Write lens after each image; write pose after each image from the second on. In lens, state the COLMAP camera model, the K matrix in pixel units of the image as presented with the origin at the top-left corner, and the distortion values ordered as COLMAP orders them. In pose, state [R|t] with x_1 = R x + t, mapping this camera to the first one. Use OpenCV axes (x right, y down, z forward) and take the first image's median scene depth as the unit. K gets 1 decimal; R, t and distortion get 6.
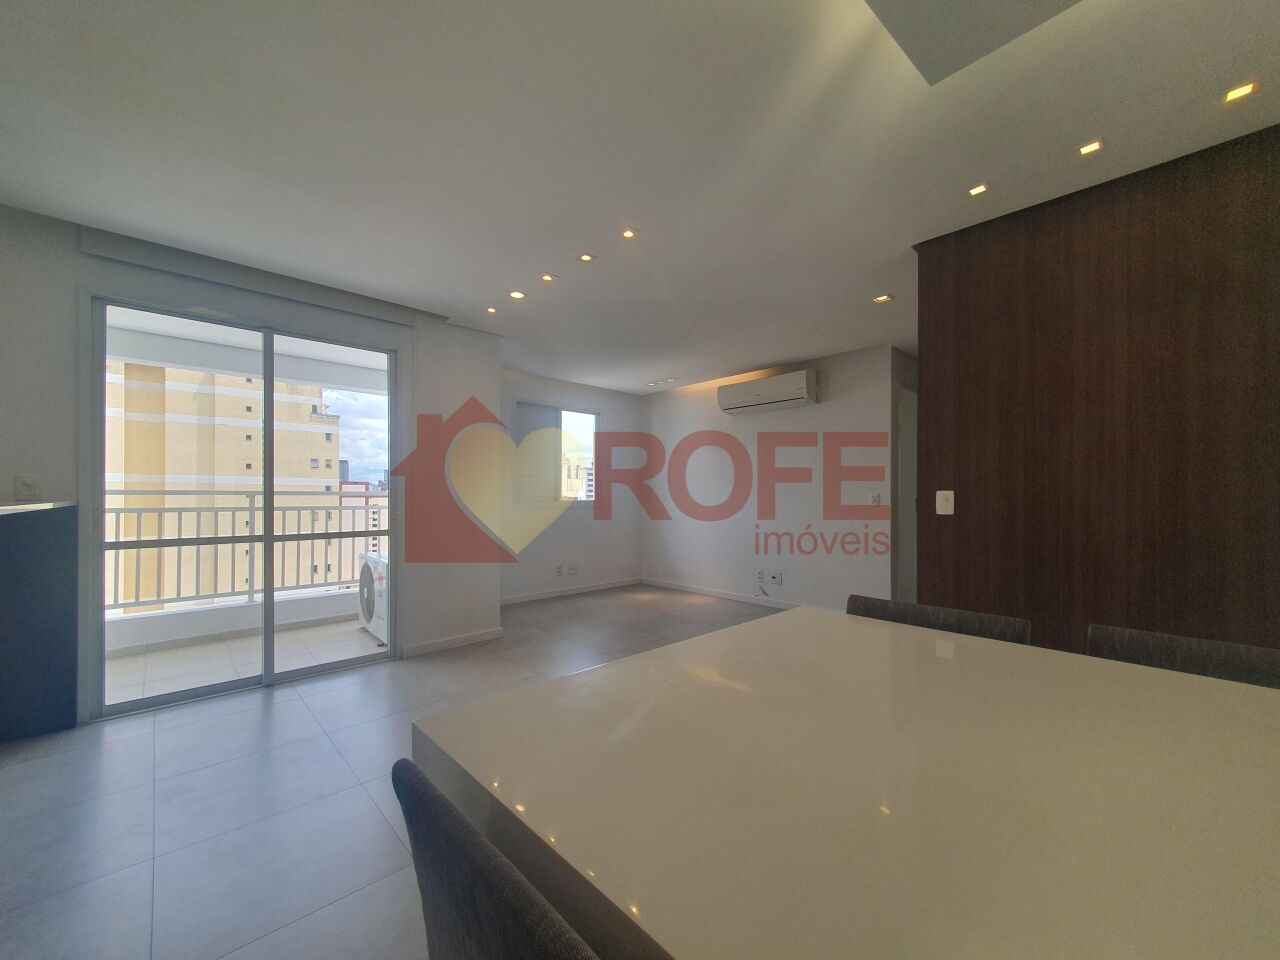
lens RADIAL K [[508.0, 0, 642.5], [0, 508.0, 495.4], [0, 0, 1]] dist [0.008495, -0.000188]
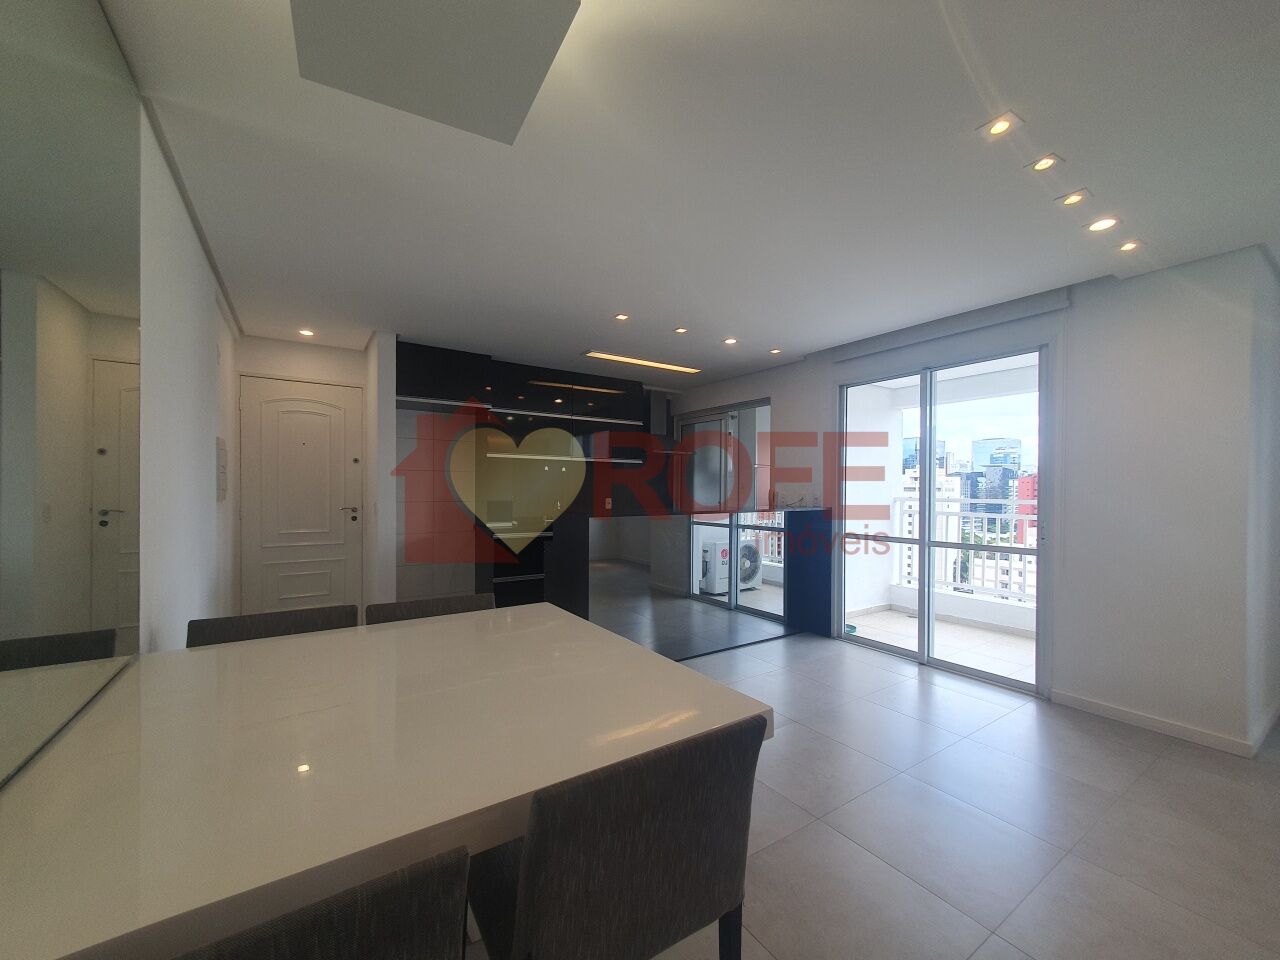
lens RADIAL K [[508.0, 0, 642.5], [0, 508.0, 495.4], [0, 0, 1]] dist [0.008495, -0.000188]
pose [[-0.178236, 0.002876, -0.983984, 0.575967], [-0.010990, 0.999928, 0.004914, -0.026372], [0.983926, 0.011690, -0.178191, 0.551711]]
